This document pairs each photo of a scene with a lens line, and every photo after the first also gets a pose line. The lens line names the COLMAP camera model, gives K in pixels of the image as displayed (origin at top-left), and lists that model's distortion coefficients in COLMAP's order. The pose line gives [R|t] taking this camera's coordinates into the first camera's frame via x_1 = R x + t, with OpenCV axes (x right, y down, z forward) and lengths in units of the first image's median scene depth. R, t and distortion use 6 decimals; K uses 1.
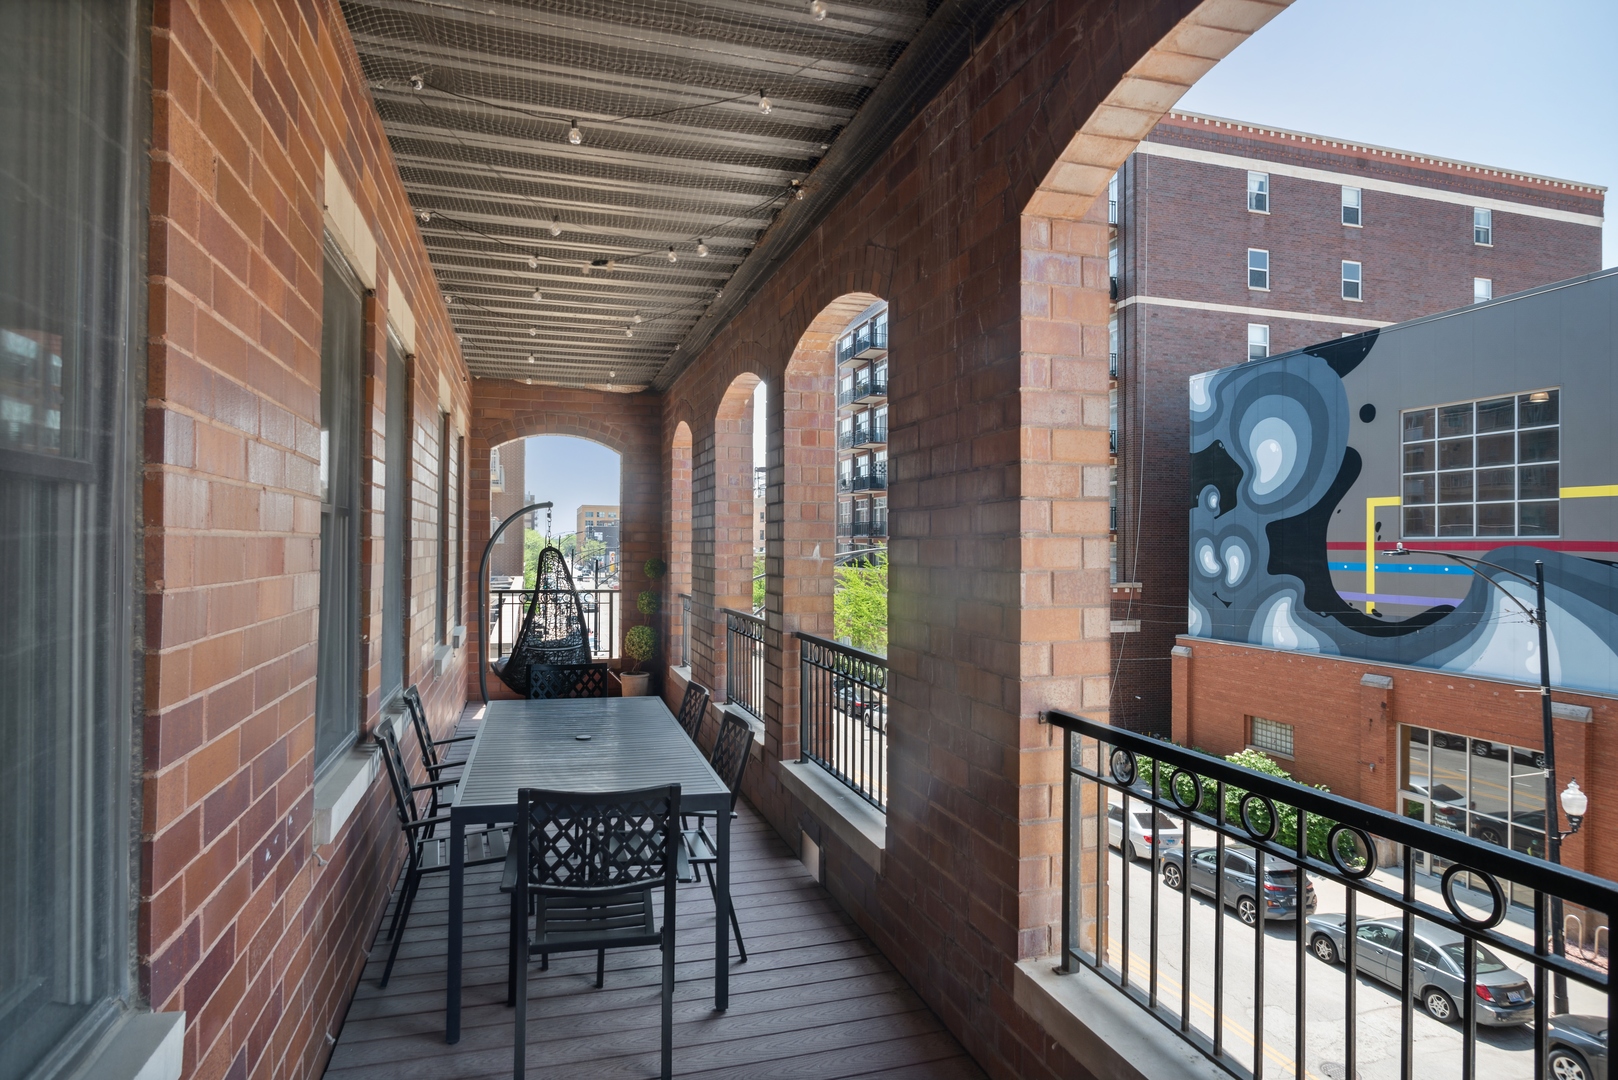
lens RADIAL K [[908.1, 0, 806.3], [0, 908.1, 539.4], [0, 0, 1]] dist [-0.027830, 0.017223]
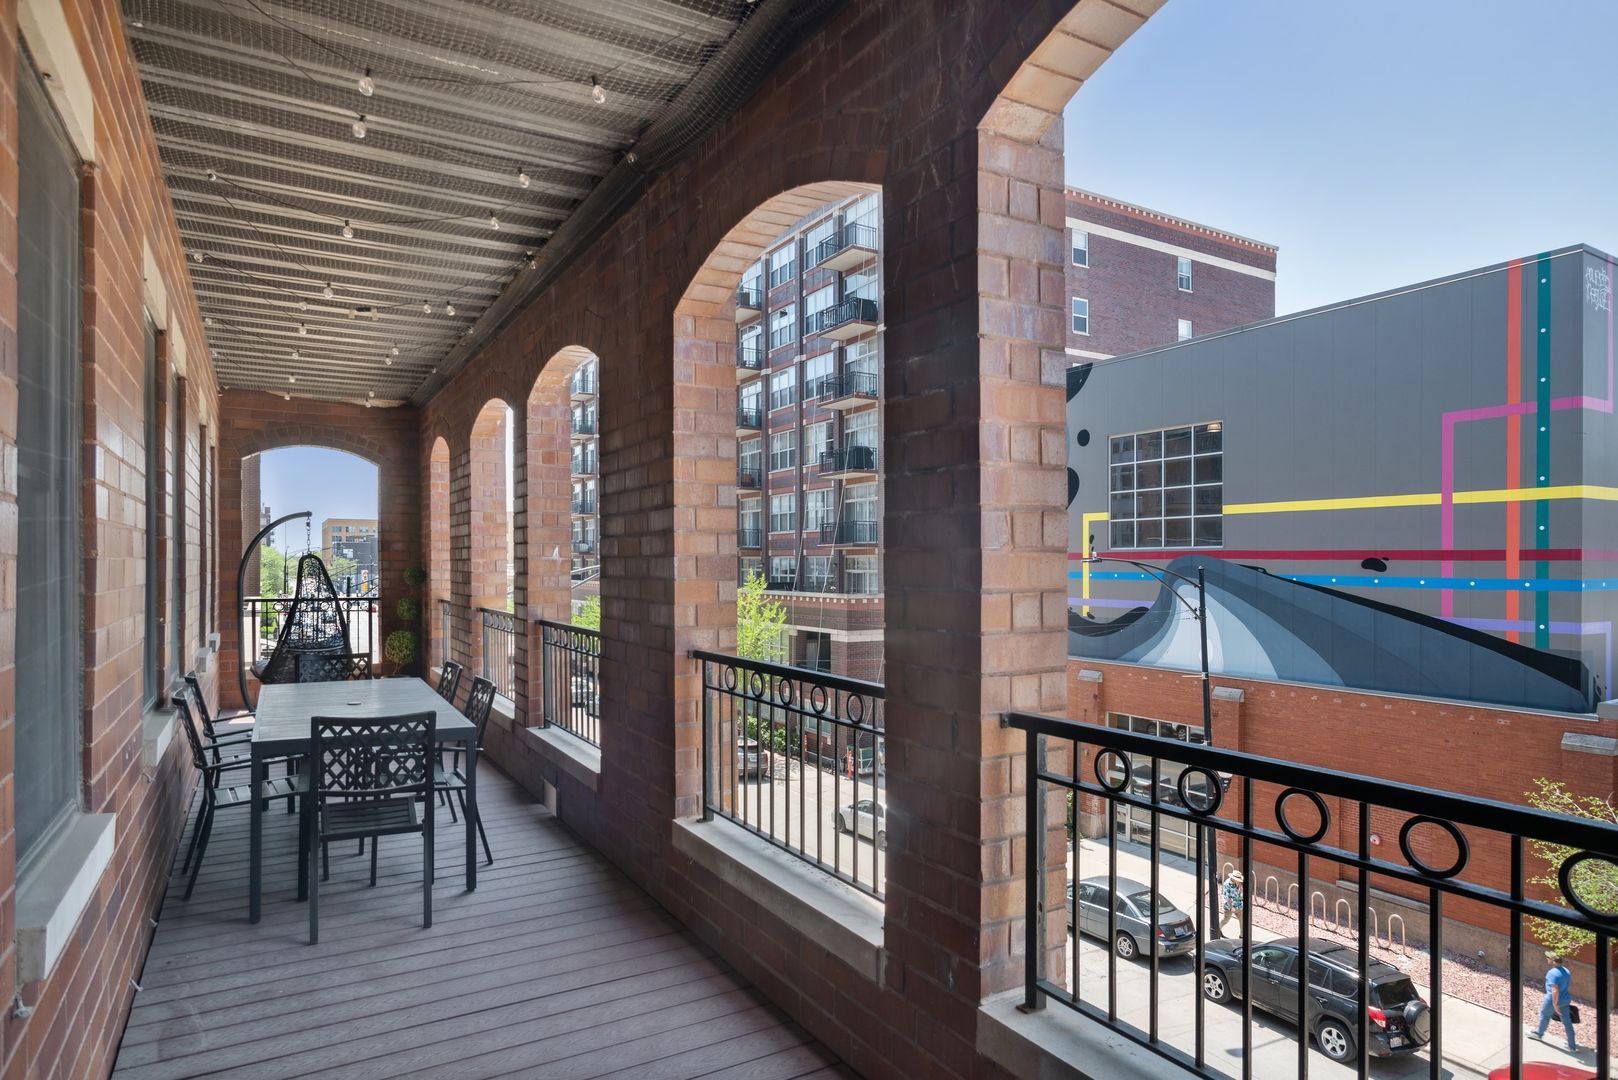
lens RADIAL K [[908.1, 0, 766.0], [0, 908.1, 571.1], [0, 0, 1]] dist [-0.027830, 0.017223]
pose [[0.978971, -0.008016, 0.203843, 0.039651], [0.003987, 0.999789, 0.020169, 0.015316], [-0.203961, -0.018932, 0.978796, -0.235484]]
